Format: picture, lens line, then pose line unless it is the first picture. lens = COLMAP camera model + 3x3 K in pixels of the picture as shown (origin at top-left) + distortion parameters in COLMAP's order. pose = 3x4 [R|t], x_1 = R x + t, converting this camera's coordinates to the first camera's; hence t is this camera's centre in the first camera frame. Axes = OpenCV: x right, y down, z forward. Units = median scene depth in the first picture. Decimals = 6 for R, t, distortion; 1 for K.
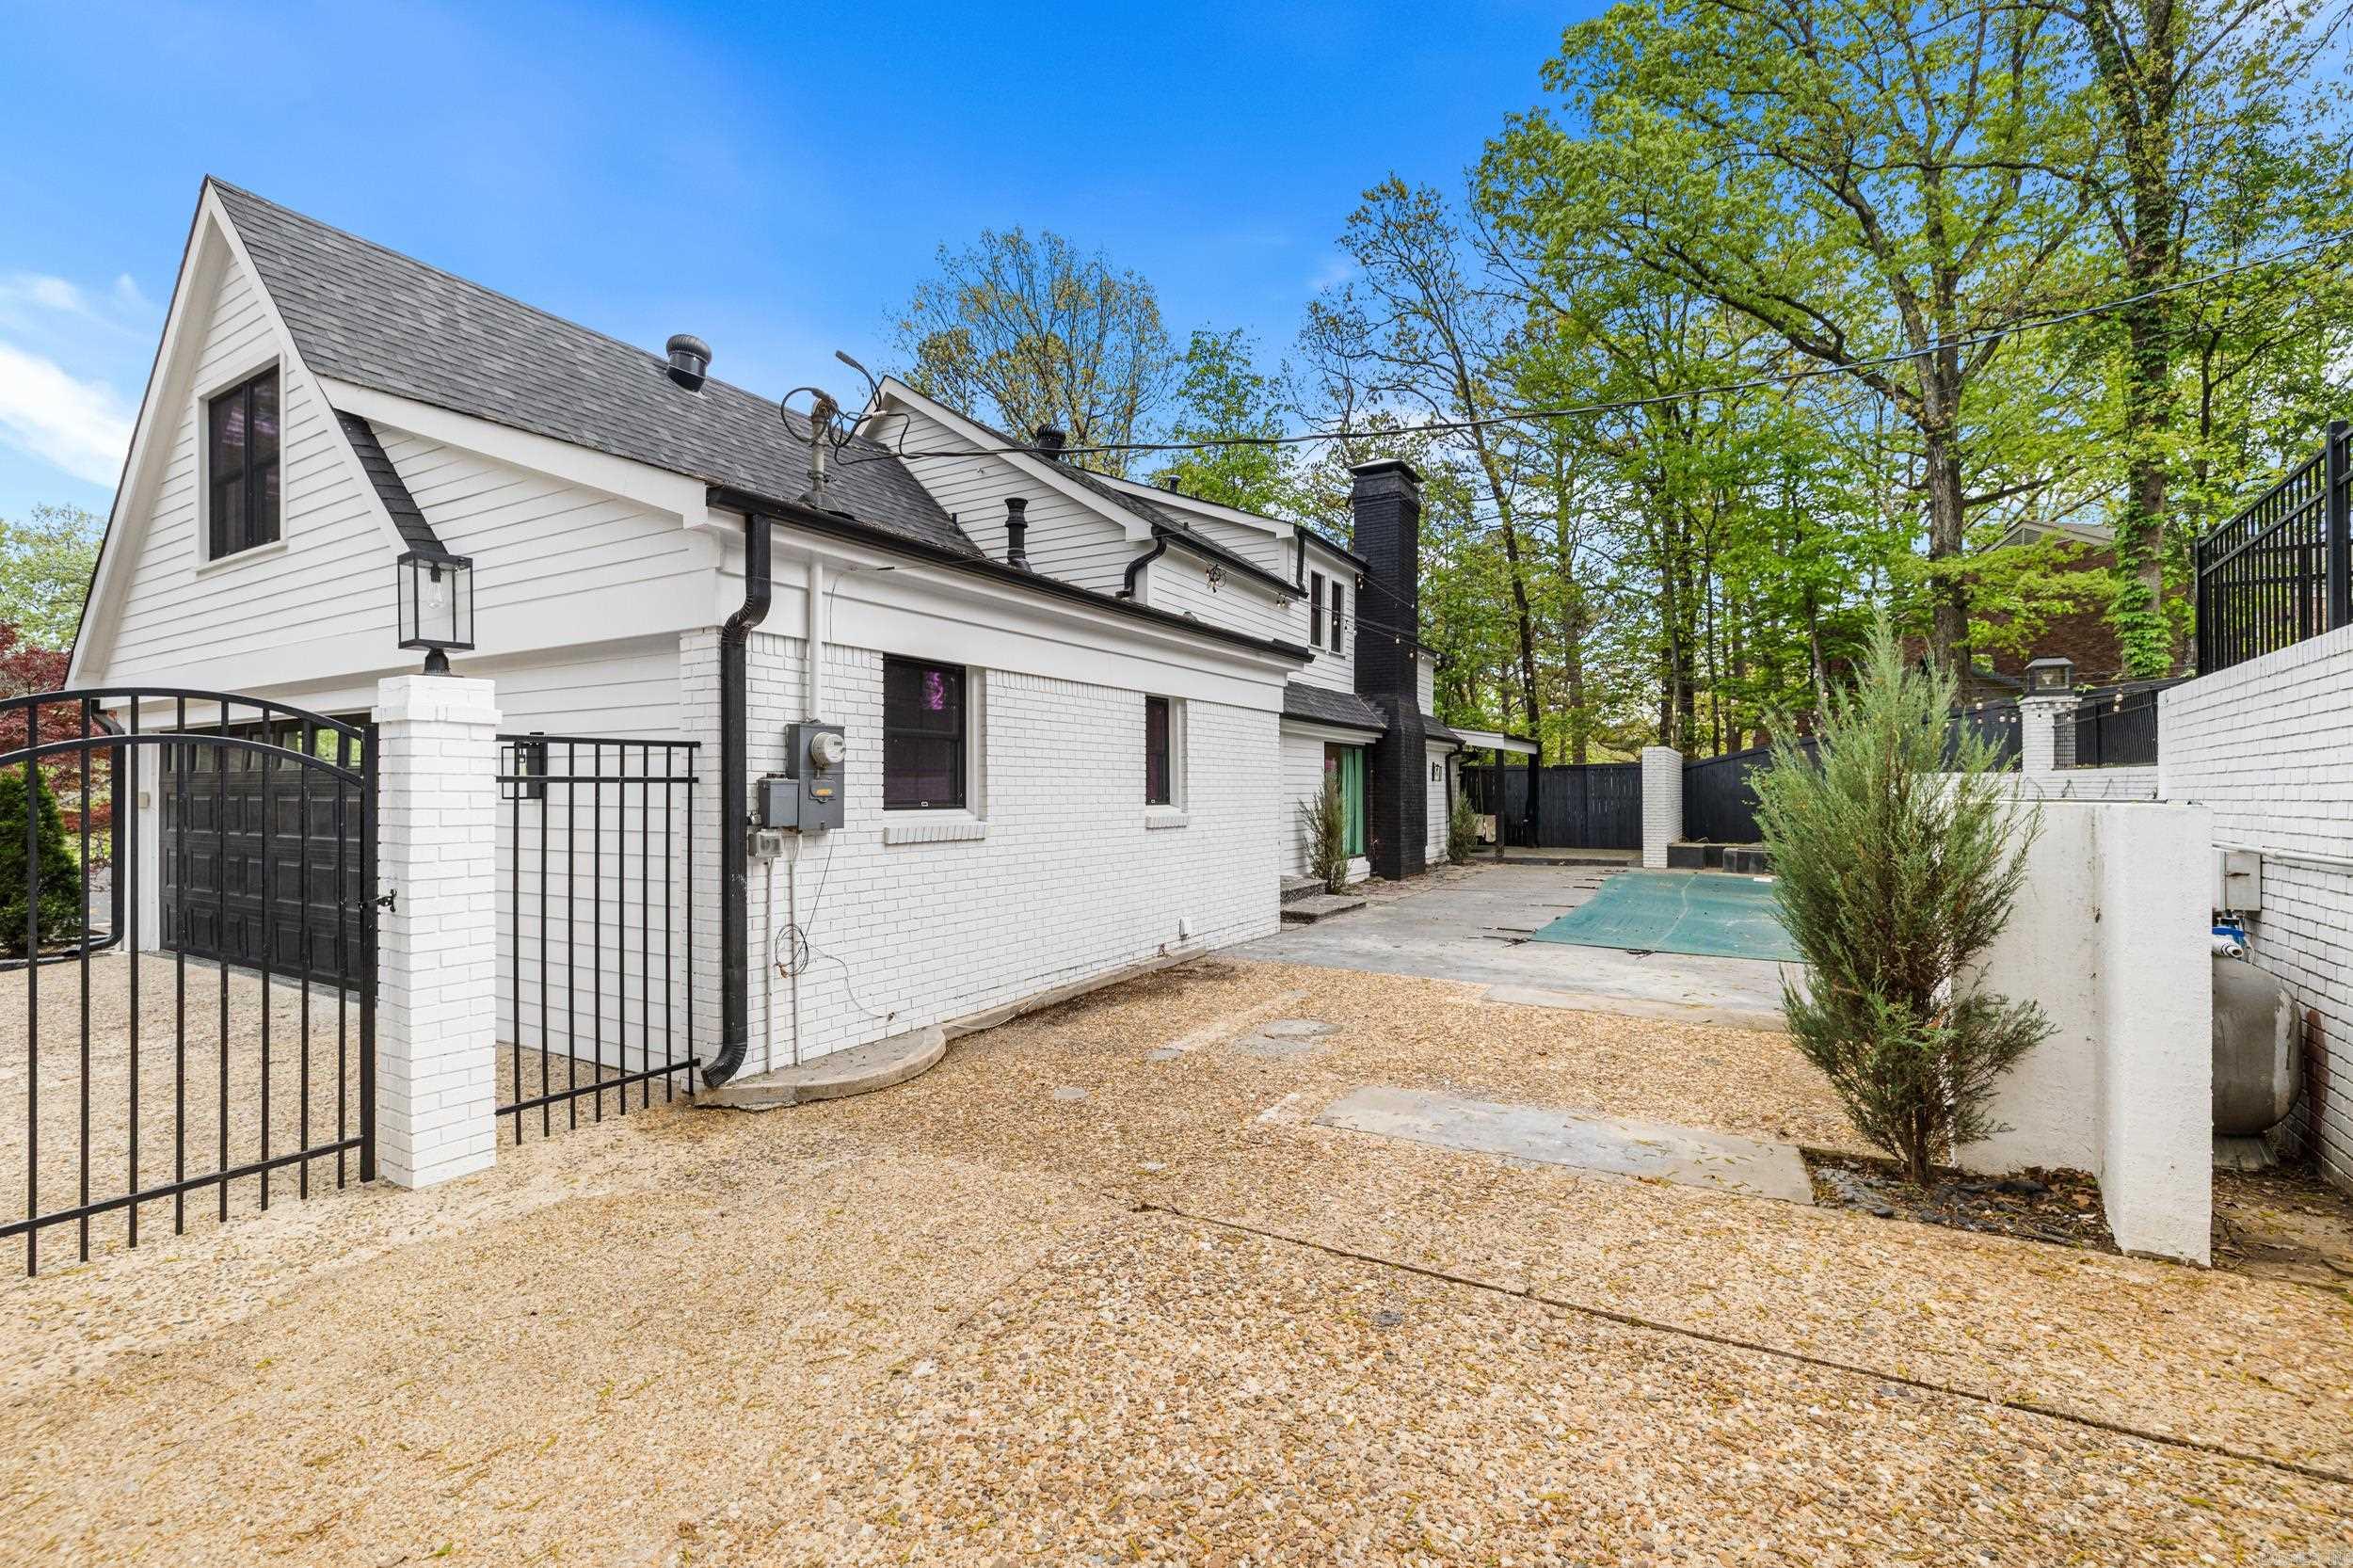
lens RADIAL K [[1001.0, 0, 1176.5], [0, 1001.0, 784.0], [0, 0, 1]] dist [0.000420, 0.000329]
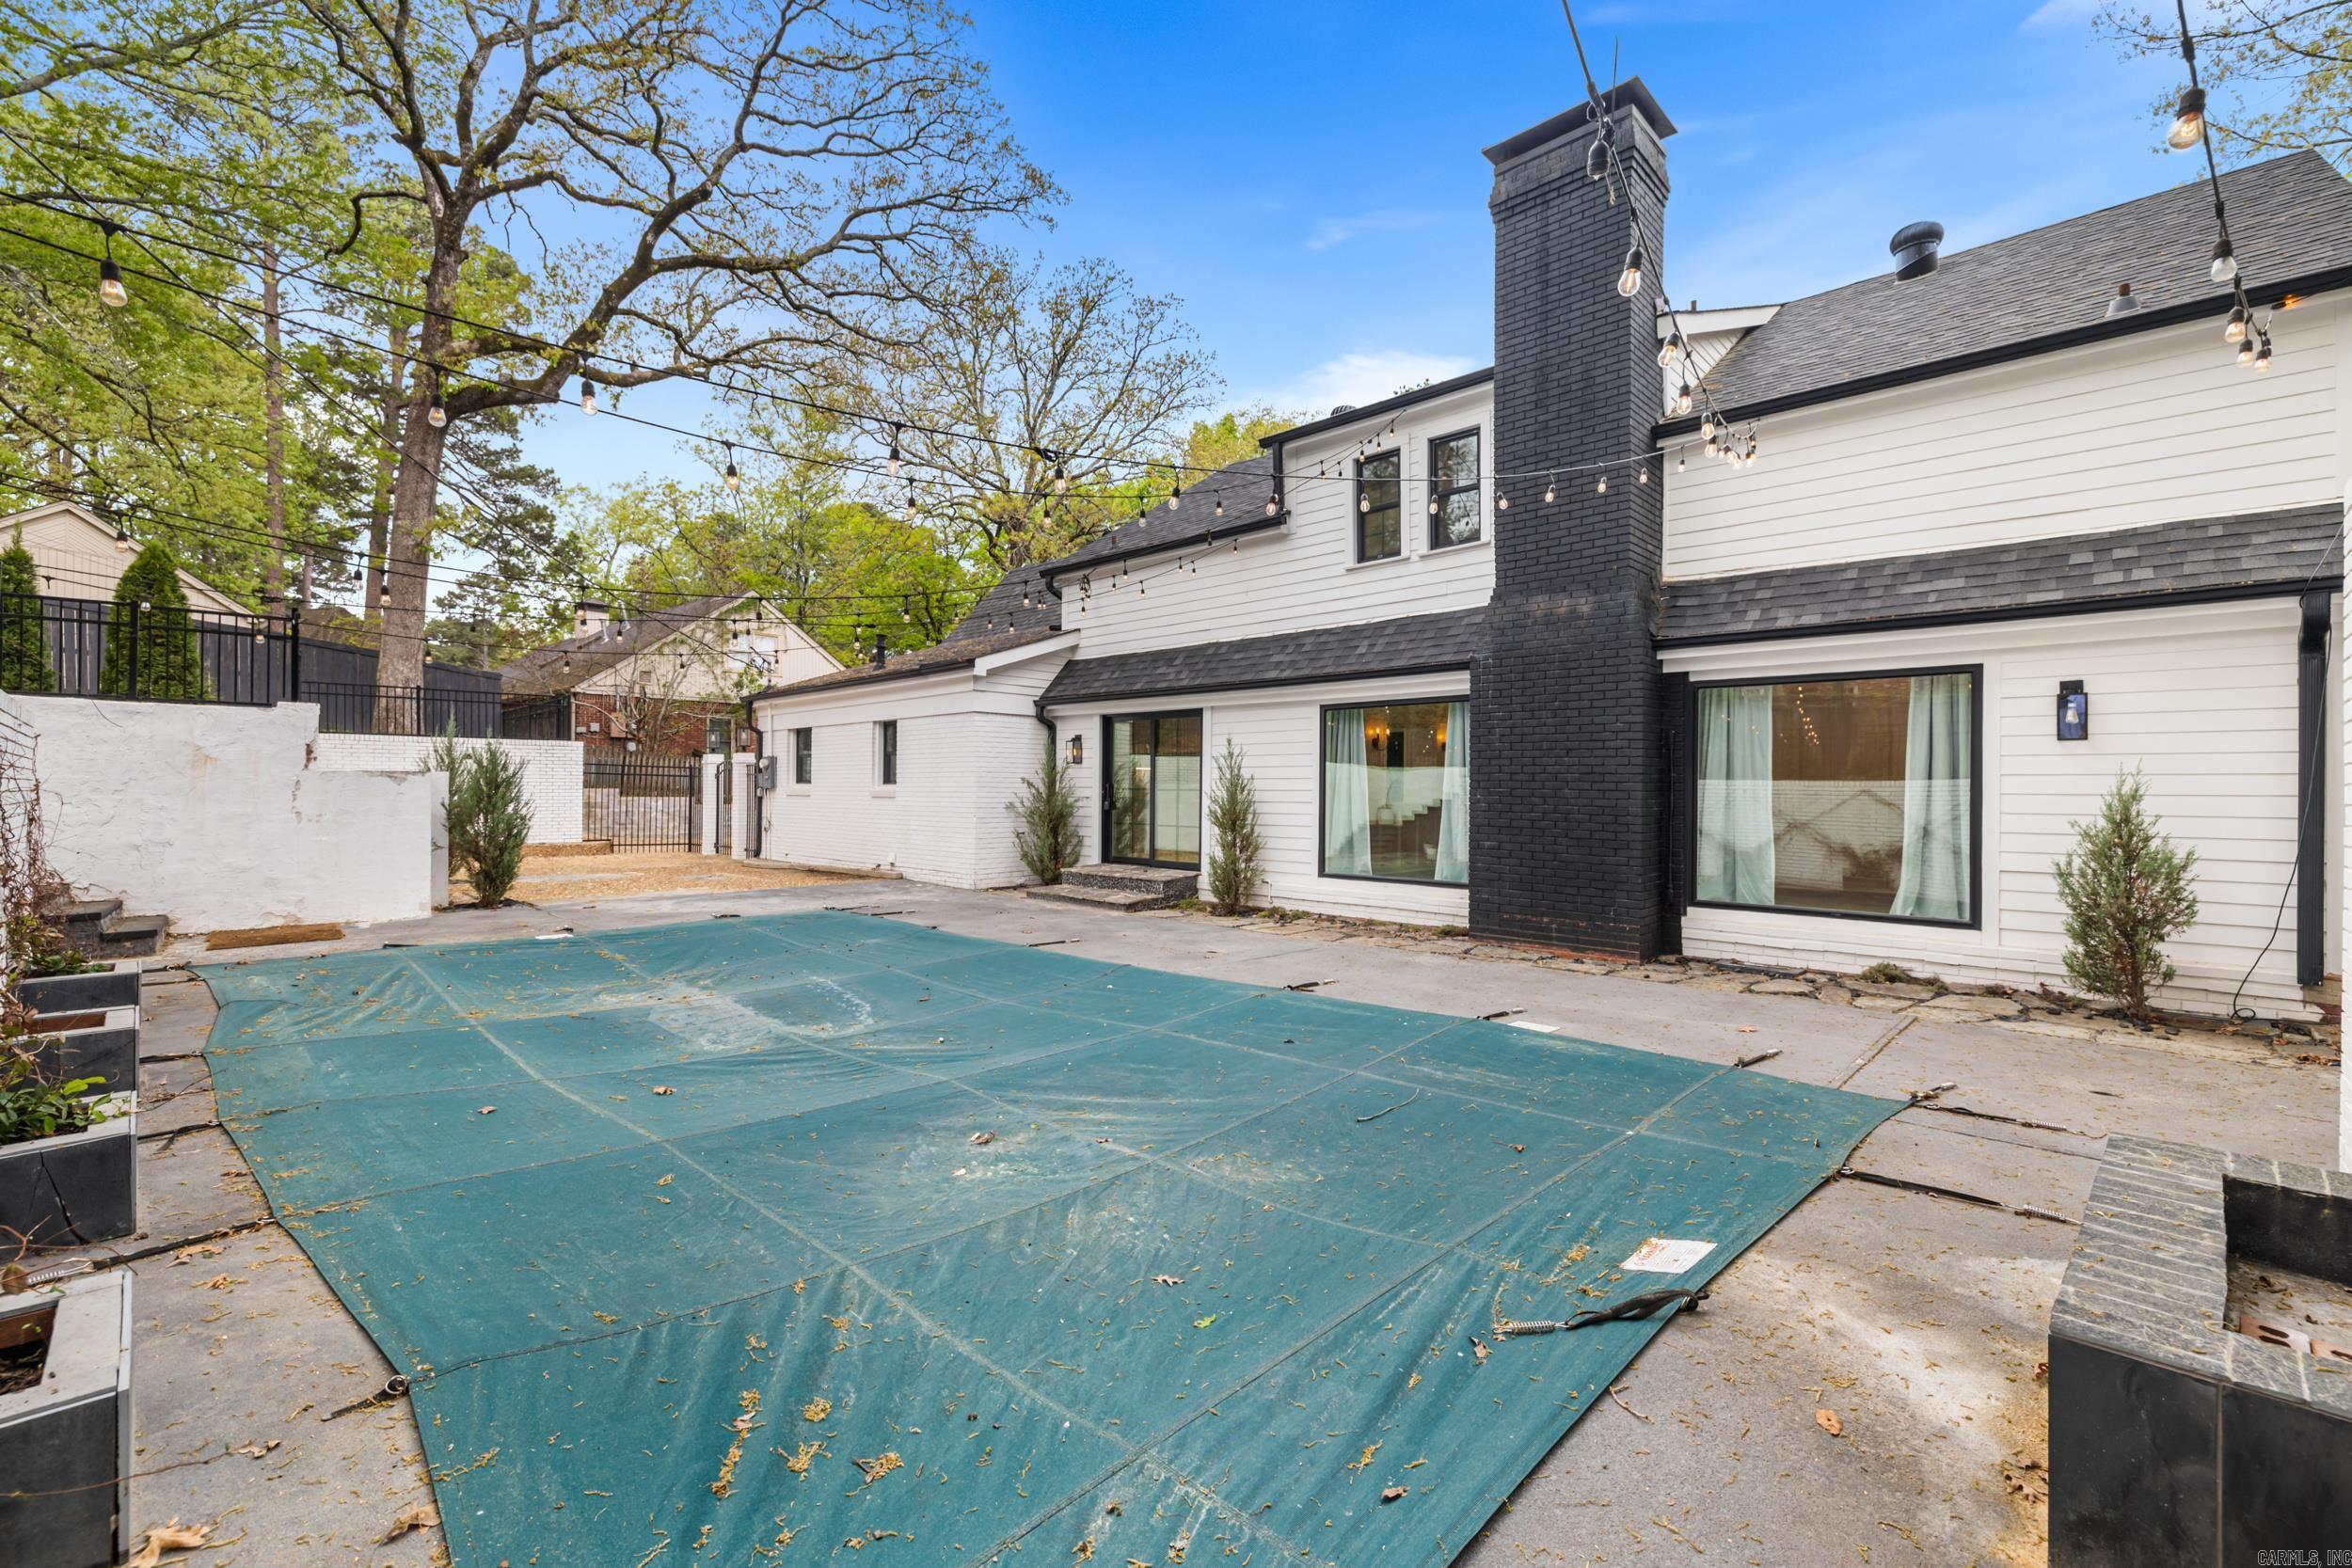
lens RADIAL K [[1000.5, 0, 1176.0], [0, 1000.5, 784.0], [0, 0, 1]] dist [0.000420, 0.000329]
pose [[-0.200336, 0.015224, -0.979609, 0.860114], [0.017949, 0.999768, 0.011867, 0.004397], [0.979563, -0.015205, -0.200563, 1.020226]]
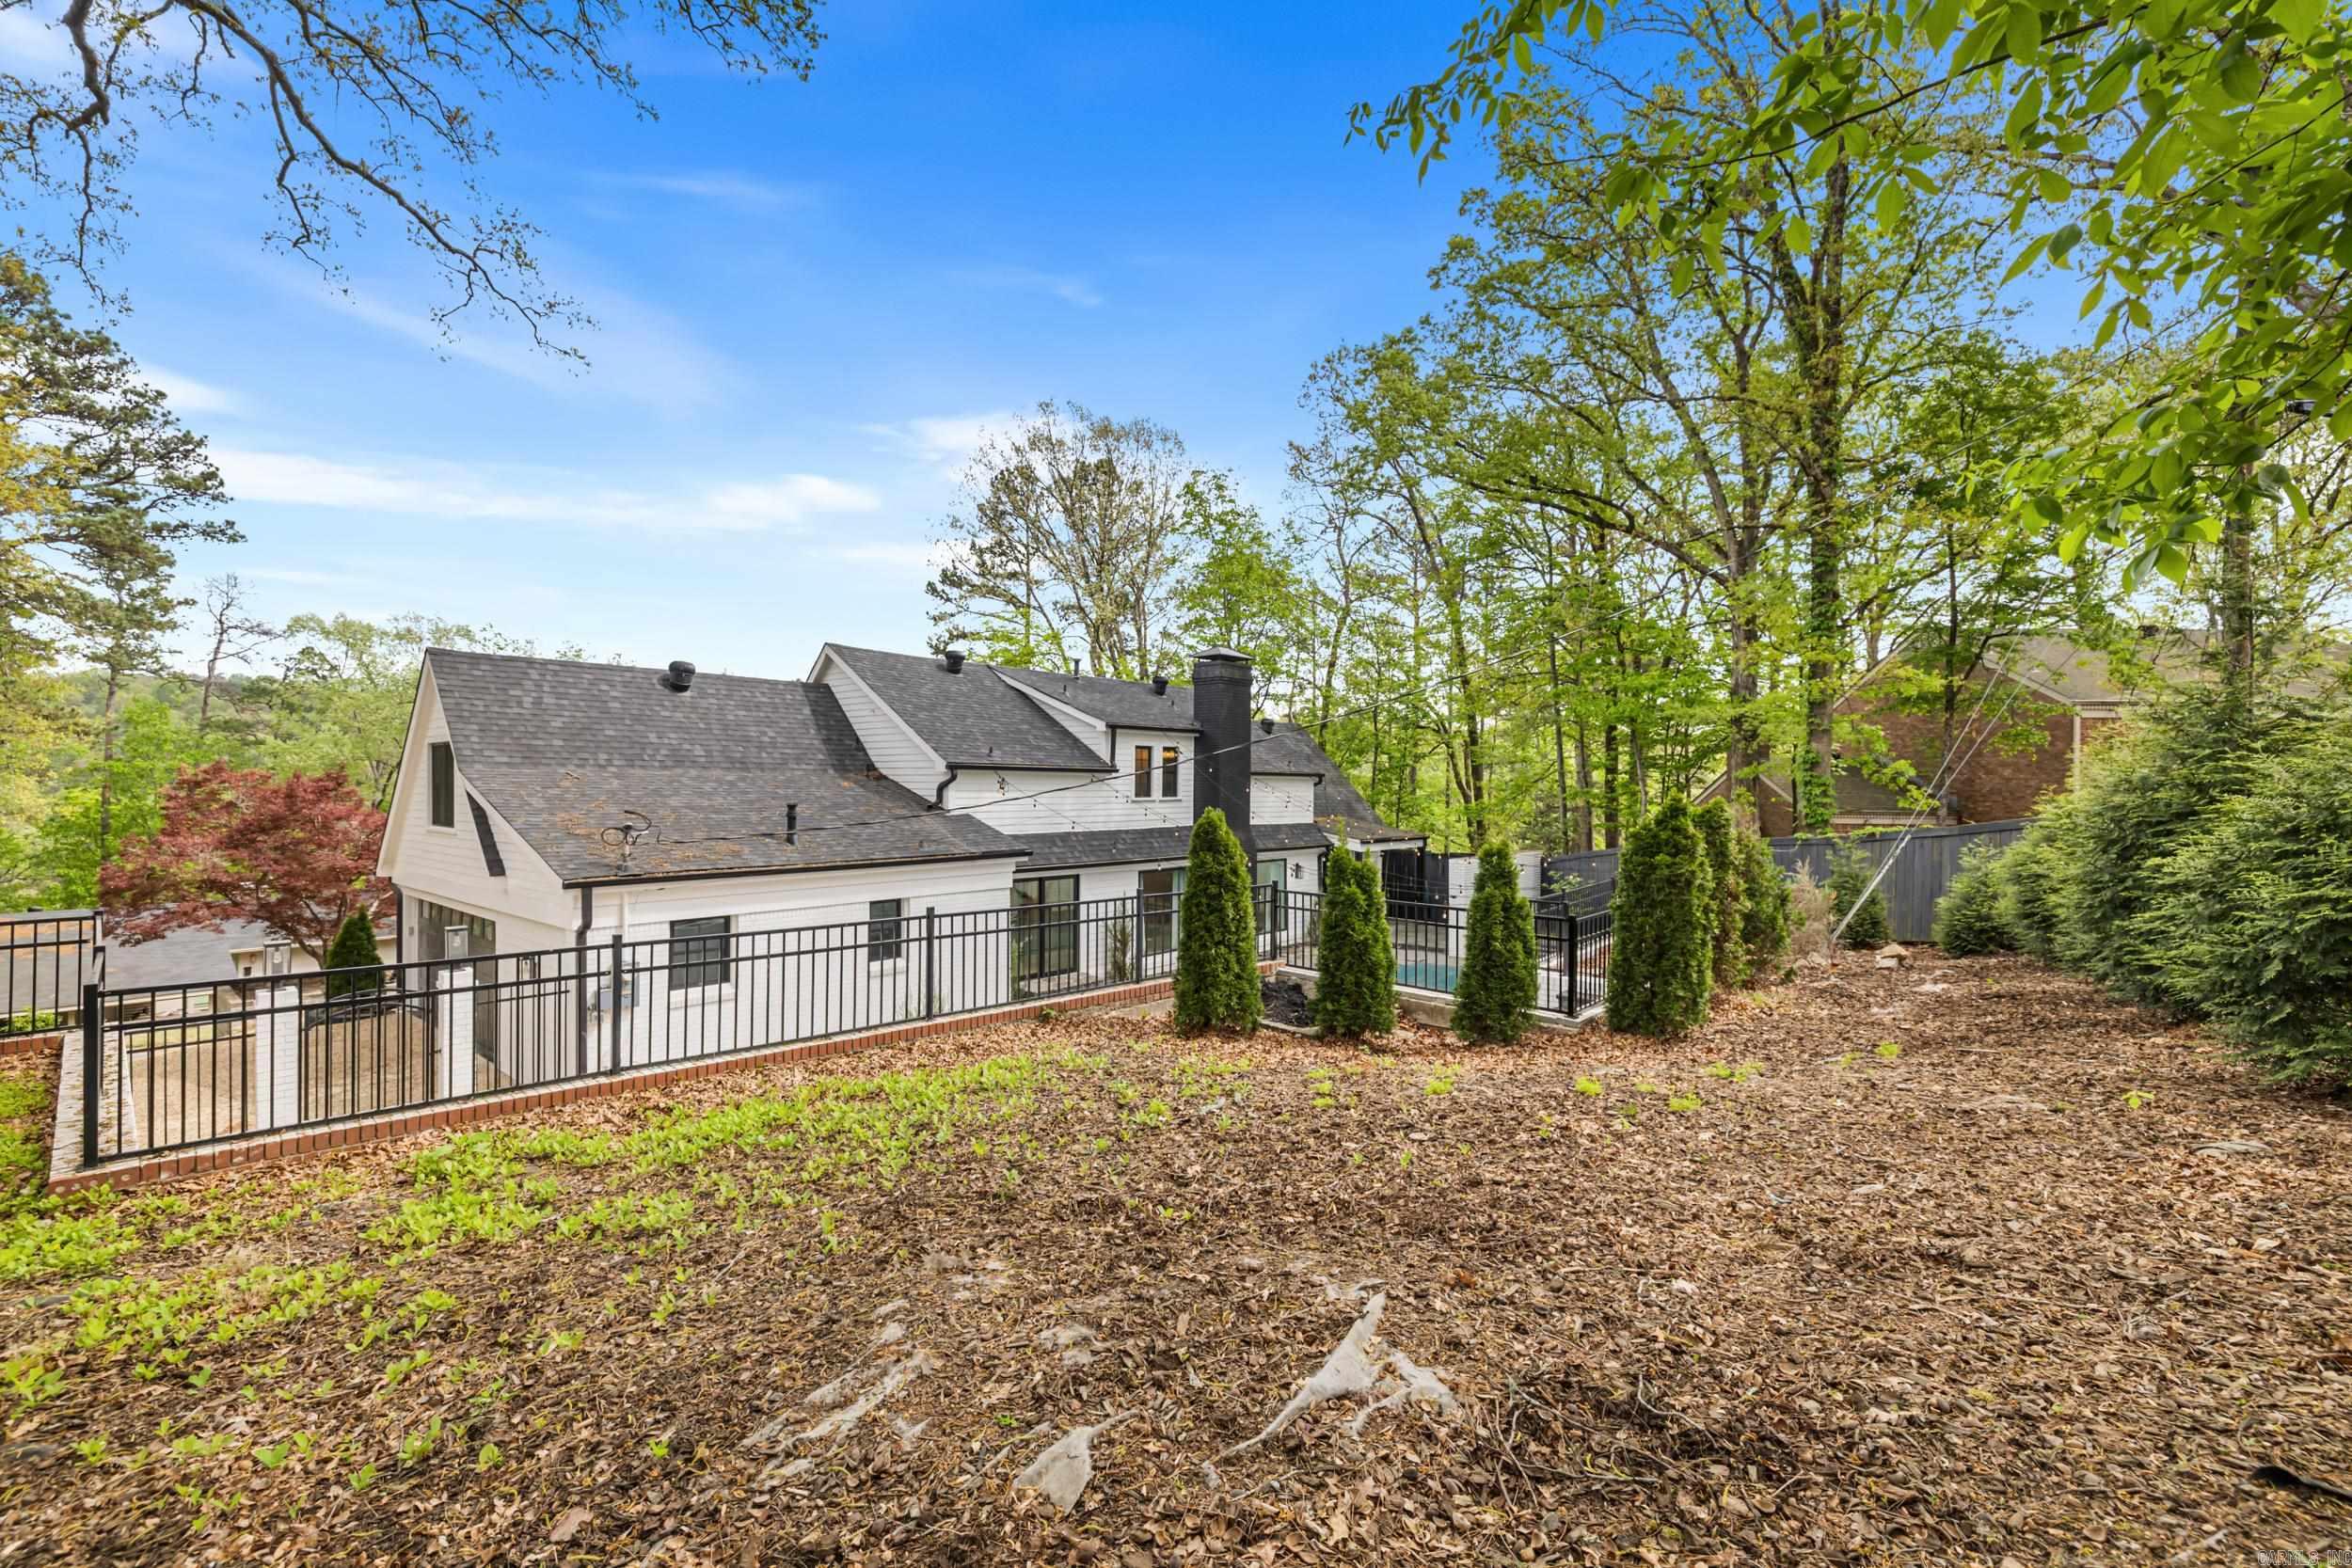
lens RADIAL K [[987.2, 0, 1176.0], [0, 987.2, 784.0], [0, 0, 1]] dist [0.000620, 0.000093]
pose [[0.978045, 0.015886, -0.207787, 0.475902], [-0.011395, 0.999675, 0.022791, -0.191761], [0.208081, -0.019922, 0.977909, -0.332436]]
